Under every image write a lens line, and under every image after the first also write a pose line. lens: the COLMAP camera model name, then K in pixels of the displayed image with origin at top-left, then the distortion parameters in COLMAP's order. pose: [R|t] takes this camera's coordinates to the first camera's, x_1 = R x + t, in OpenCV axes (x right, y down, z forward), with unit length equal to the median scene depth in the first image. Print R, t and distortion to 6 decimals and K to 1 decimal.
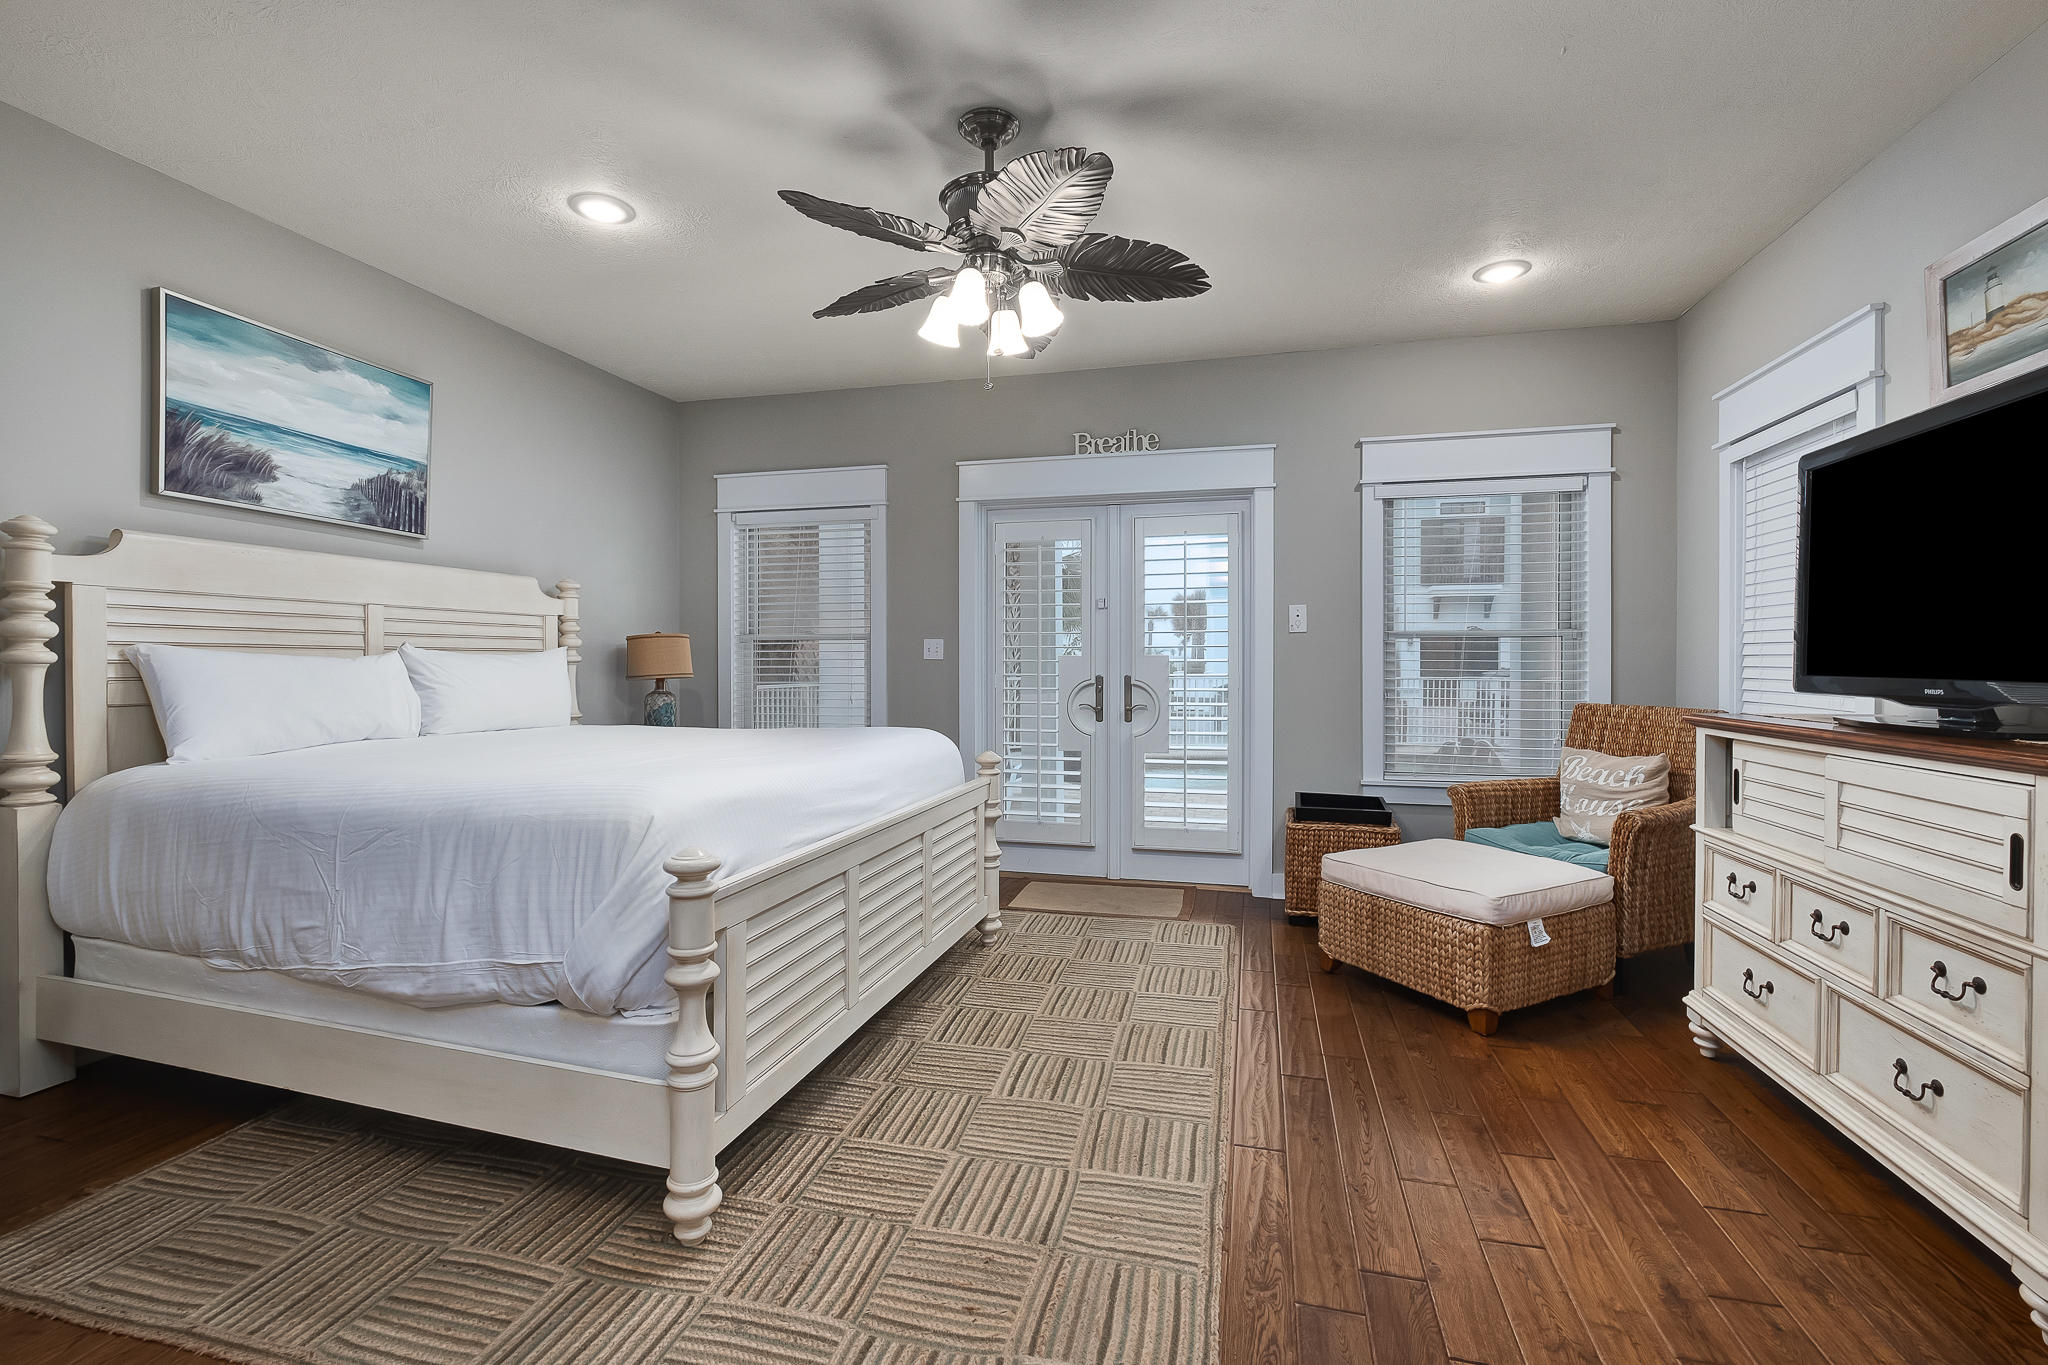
lens RADIAL K [[885.5, 0, 1034.1], [0, 885.5, 667.6], [0, 0, 1]] dist [0.003343, 0.000238]
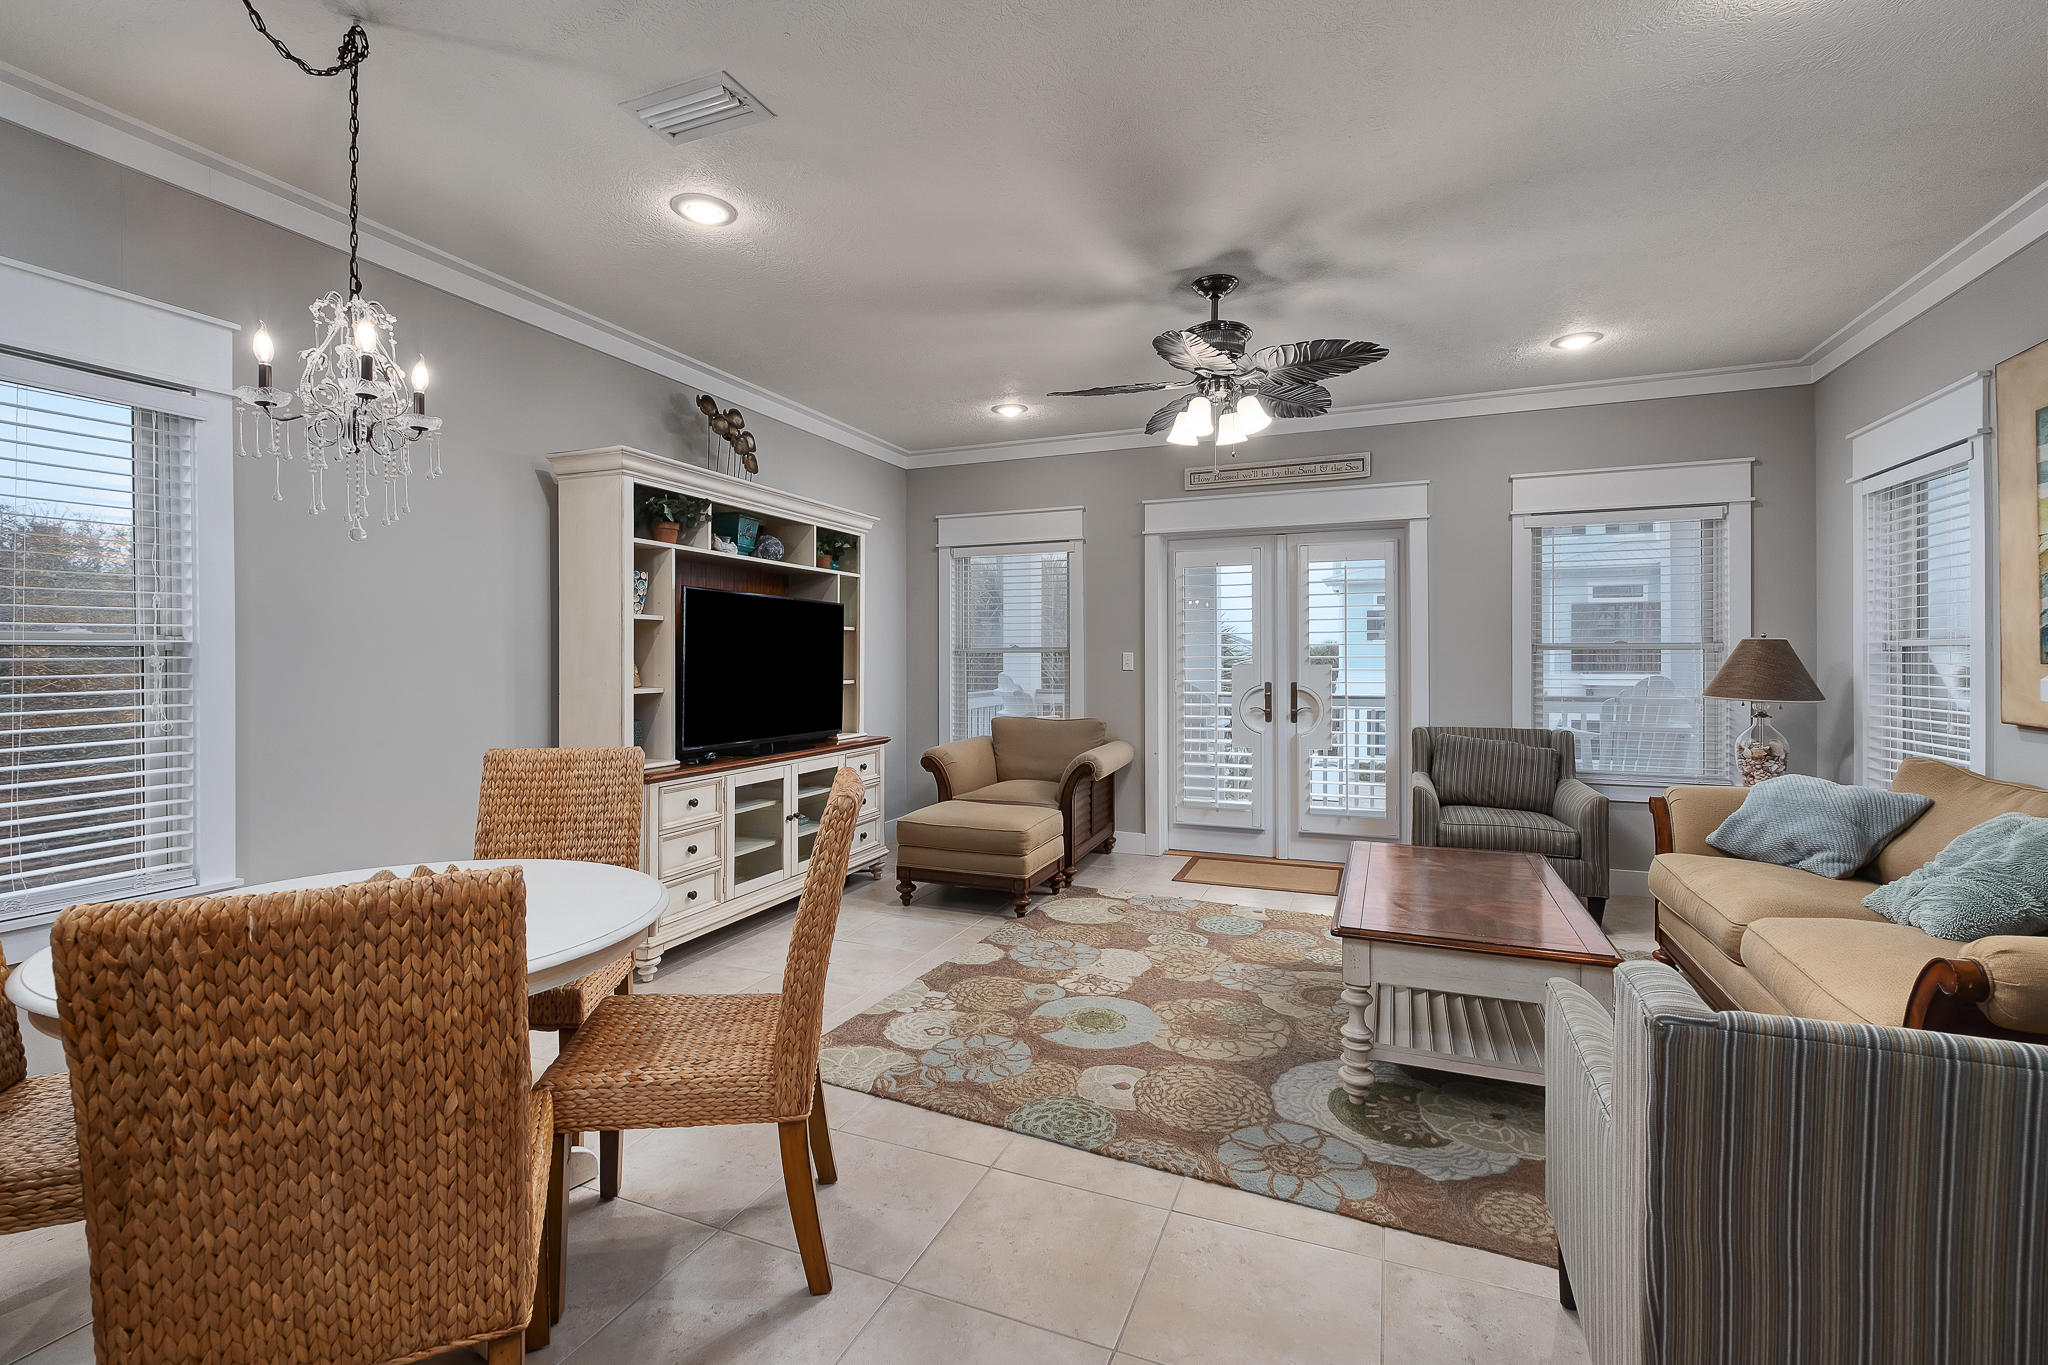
lens RADIAL K [[896.1, 0, 1014.3], [0, 896.1, 667.9], [0, 0, 1]] dist [-0.002591, -0.000824]
pose [[0.988693, -0.002975, -0.149926, -0.080828], [0.003863, 0.999977, 0.005629, -0.018950], [0.149906, -0.006144, 0.988681, -0.212595]]
